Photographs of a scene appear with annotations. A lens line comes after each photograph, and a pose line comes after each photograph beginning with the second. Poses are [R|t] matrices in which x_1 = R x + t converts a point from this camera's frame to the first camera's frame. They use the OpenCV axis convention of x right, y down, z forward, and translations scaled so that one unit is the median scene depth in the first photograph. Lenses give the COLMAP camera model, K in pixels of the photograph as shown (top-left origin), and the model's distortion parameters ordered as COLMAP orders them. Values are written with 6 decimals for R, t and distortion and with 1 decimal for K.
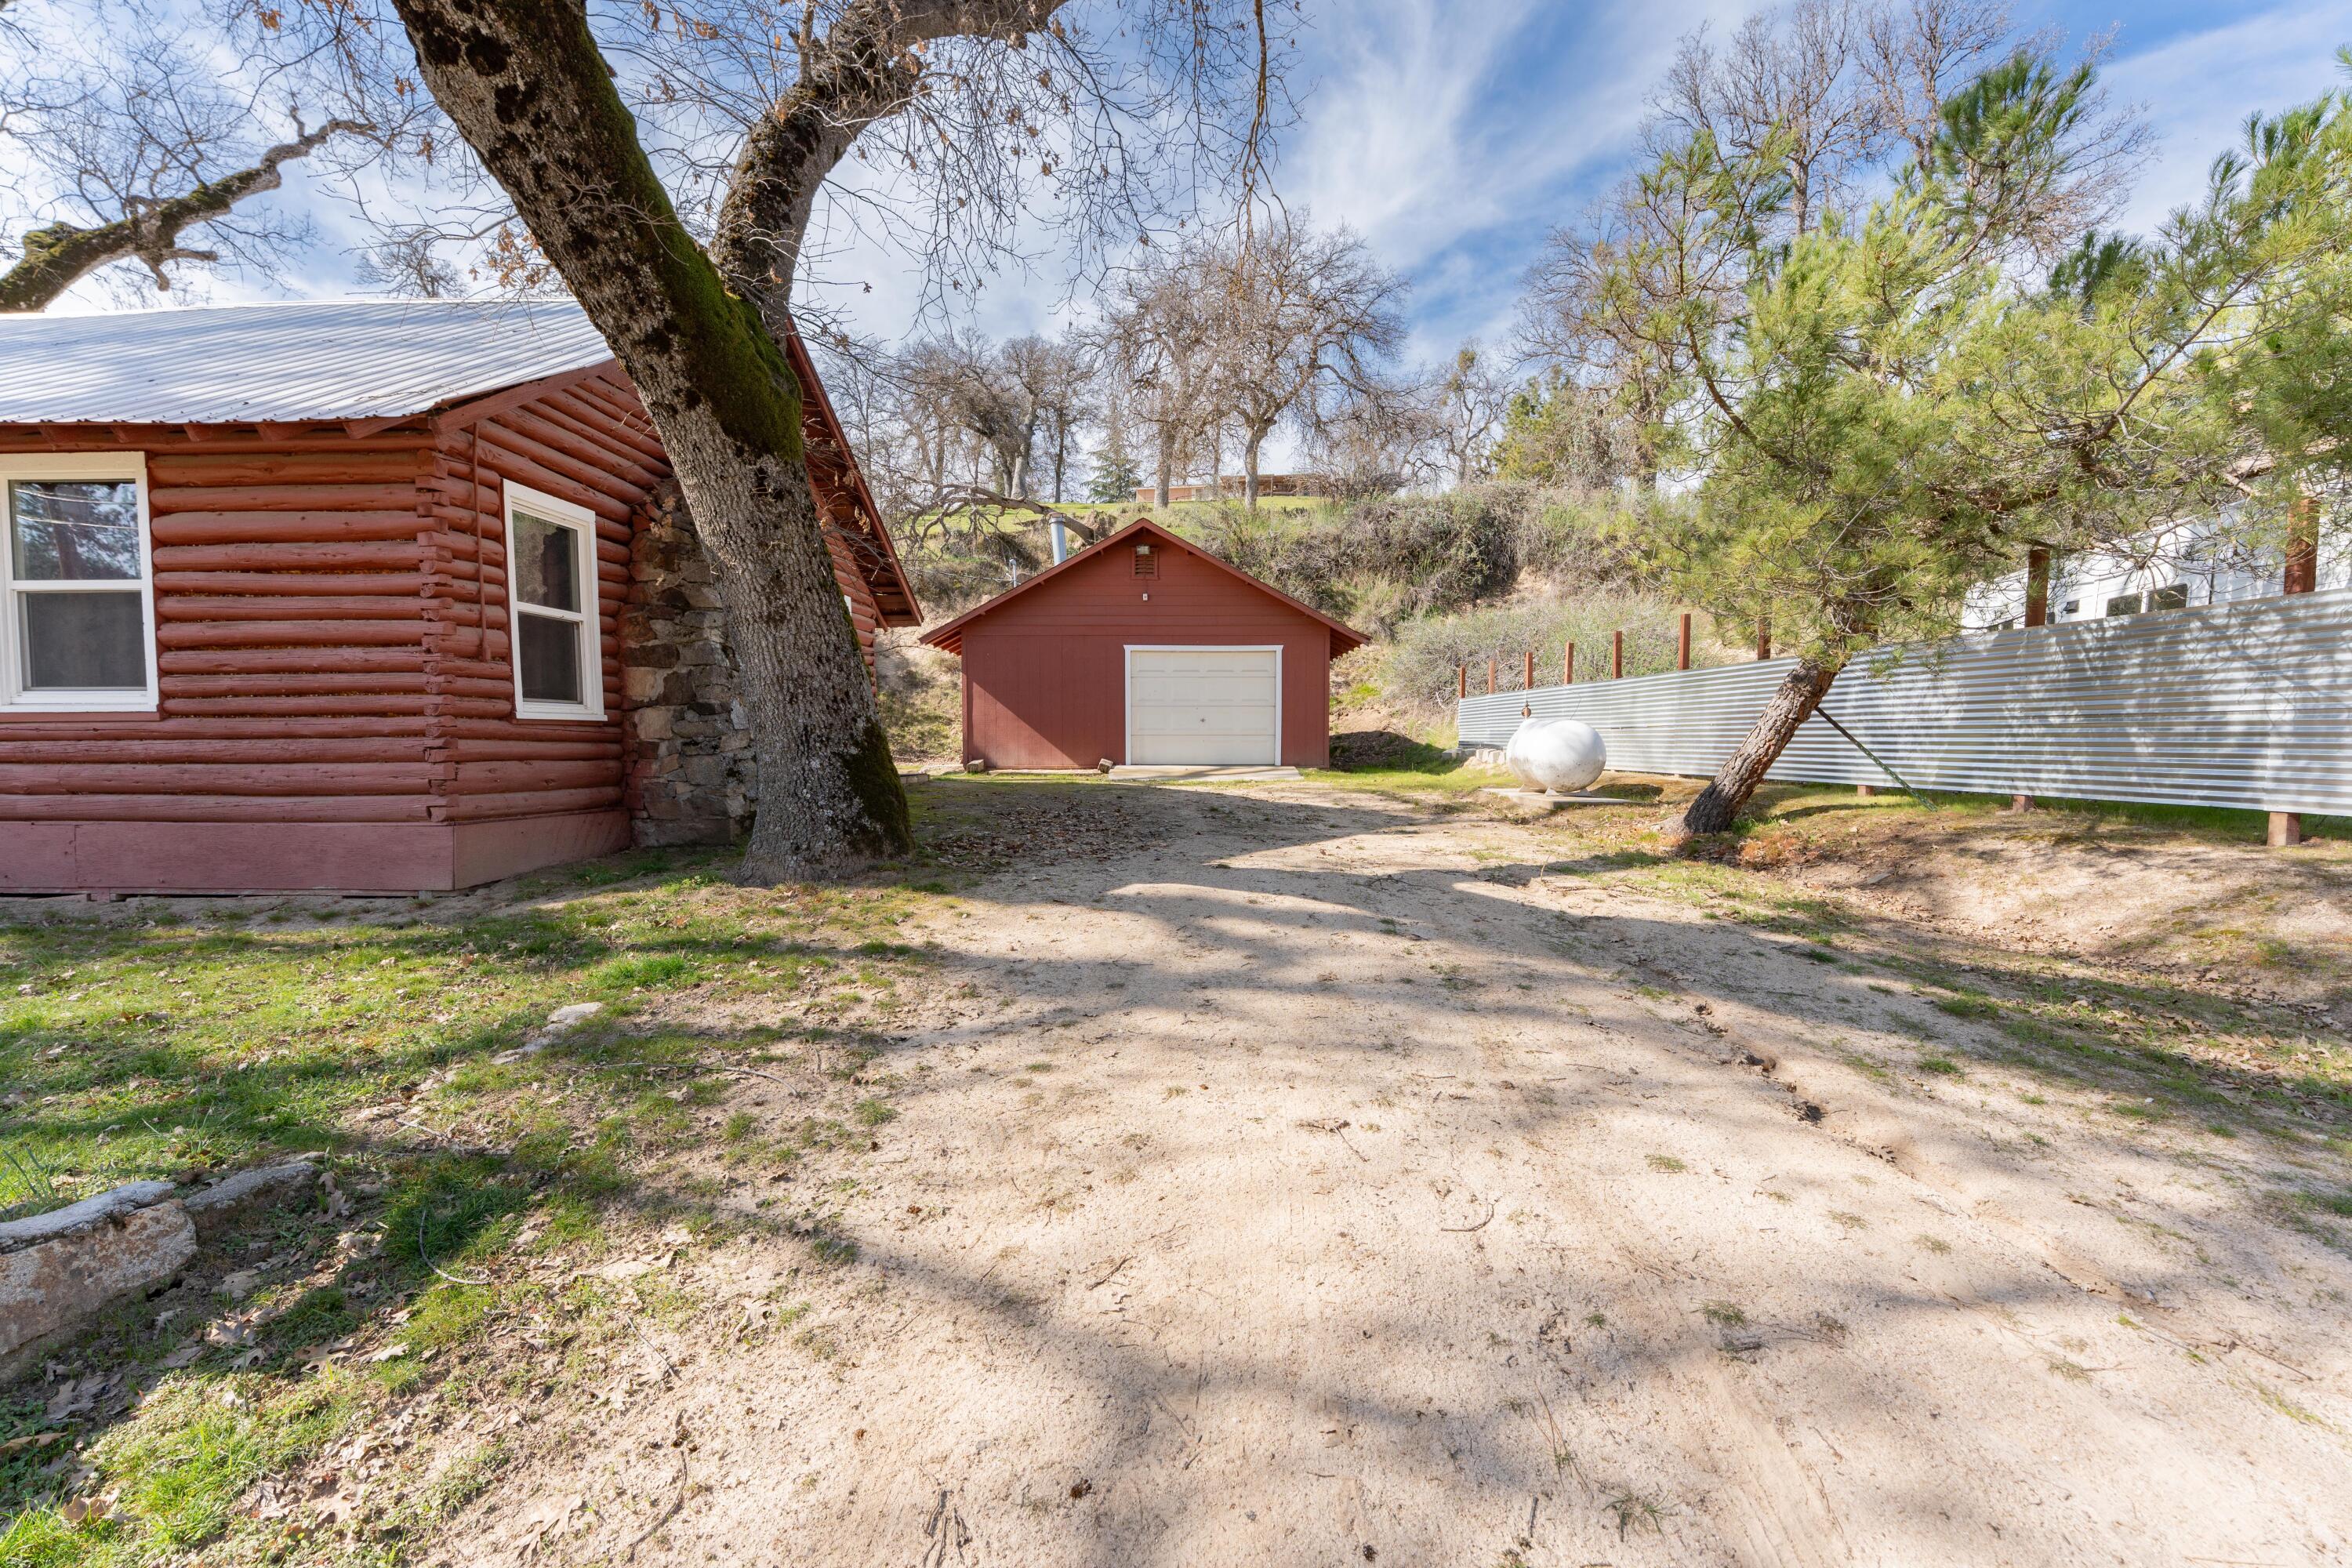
lens RADIAL K [[947.4, 0, 1181.5], [0, 947.4, 782.6], [0, 0, 1]] dist [0.001258, -0.000008]
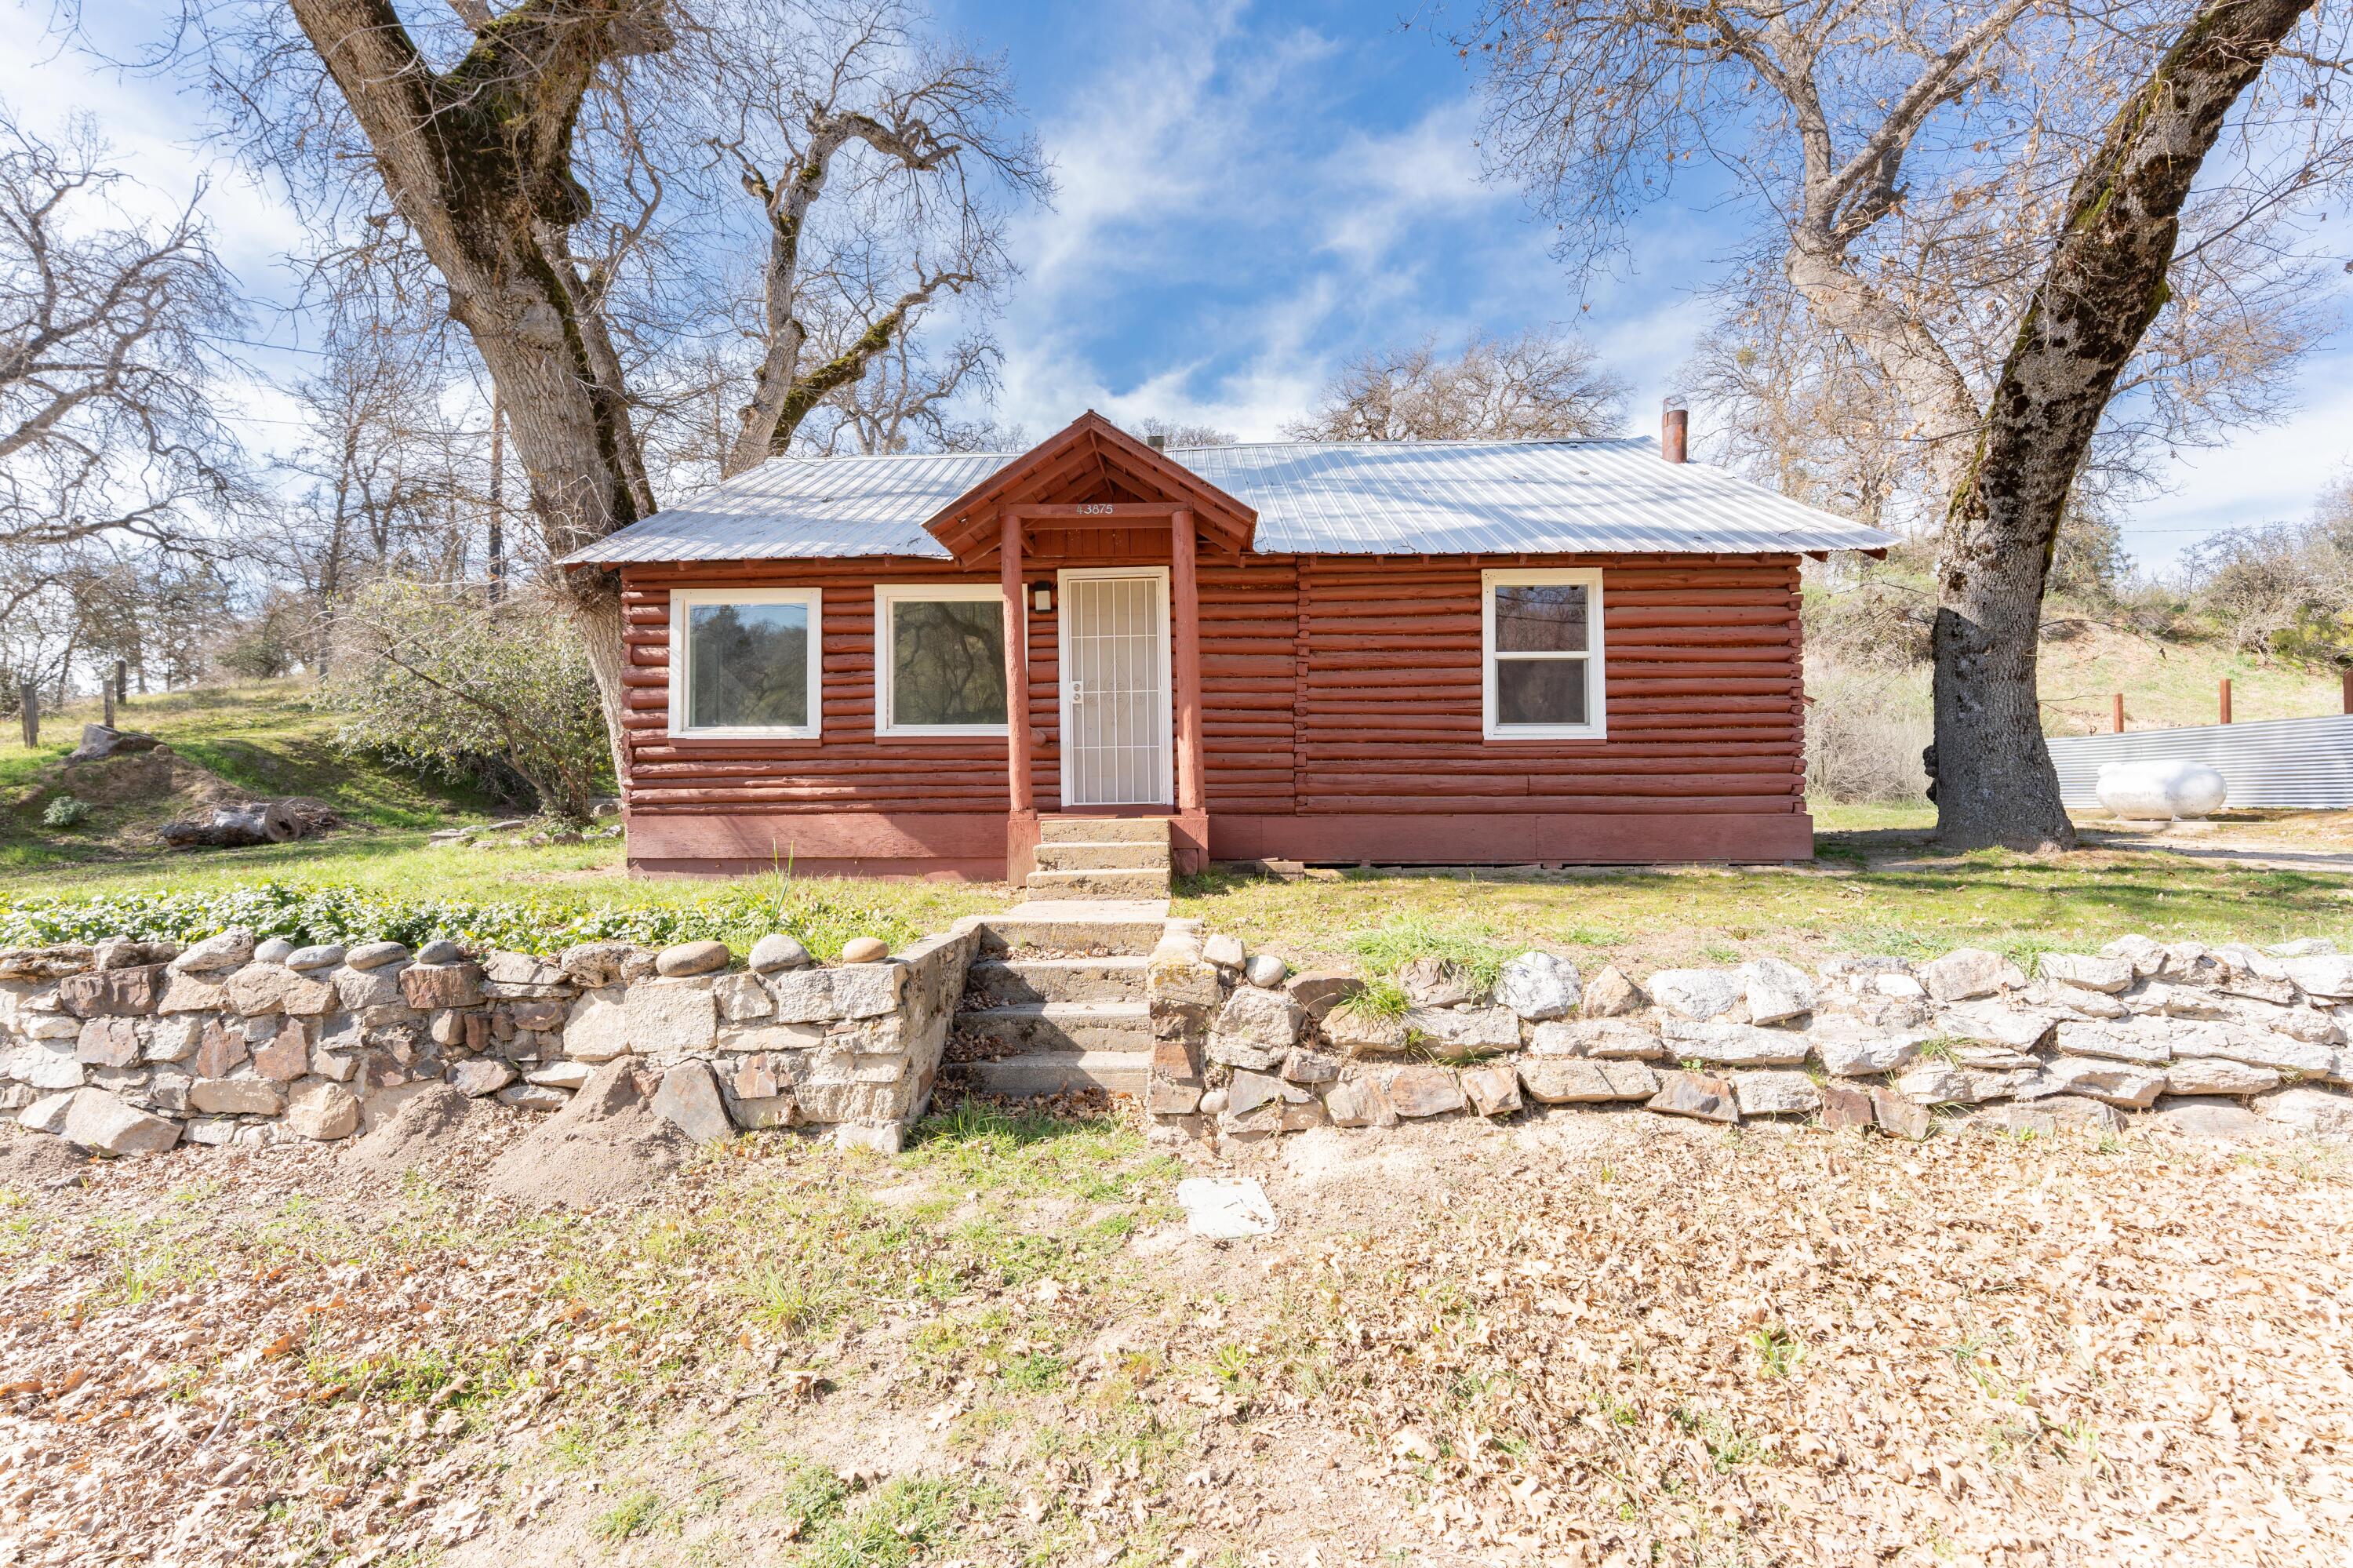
lens RADIAL K [[947.9, 0, 1188.8], [0, 947.9, 789.9], [0, 0, 1]] dist [0.001258, -0.000008]
pose [[0.999947, -0.000575, 0.010277, -1.727474], [0.001245, 0.997865, -0.065300, 0.099714], [-0.010217, 0.065309, 0.997813, -0.467008]]
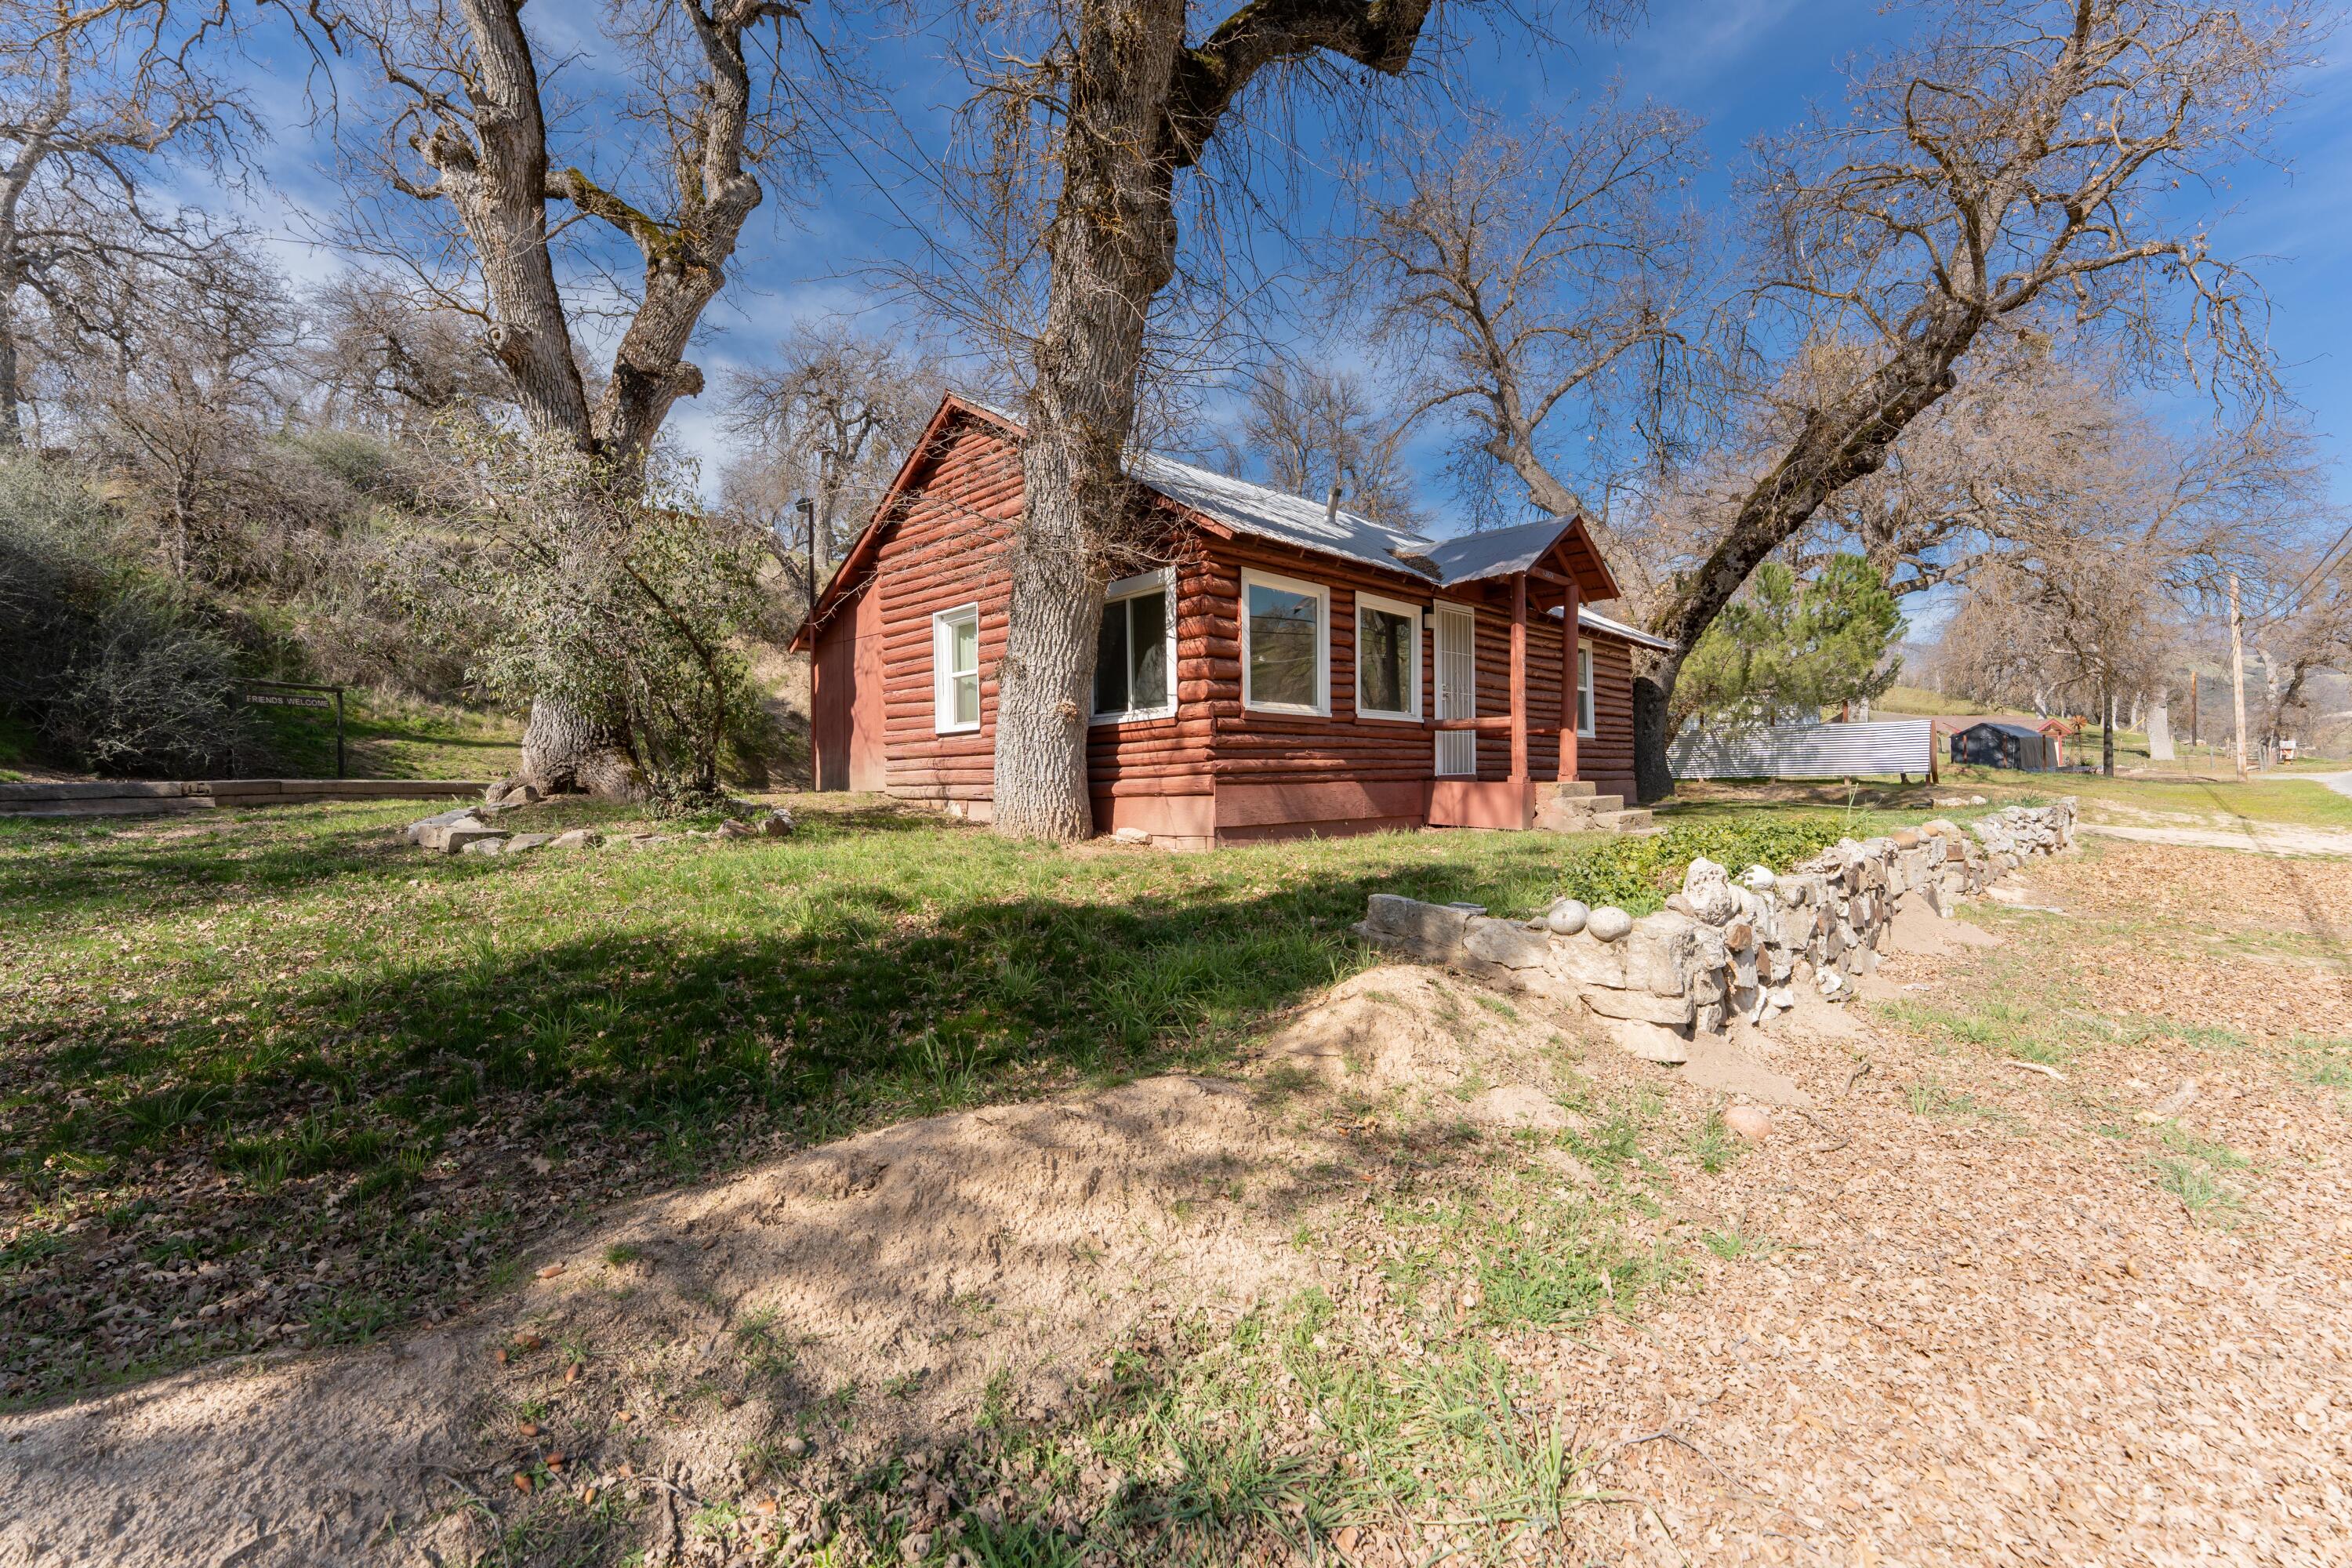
lens RADIAL K [[947.4, 0, 1177.4], [0, 947.4, 768.0], [0, 0, 1]] dist [0.001258, -0.000008]
pose [[0.670779, 0.002895, 0.741651, -3.781972], [0.044991, 0.997992, -0.044587, 0.077429], [-0.740291, 0.063276, 0.669302, 0.087904]]
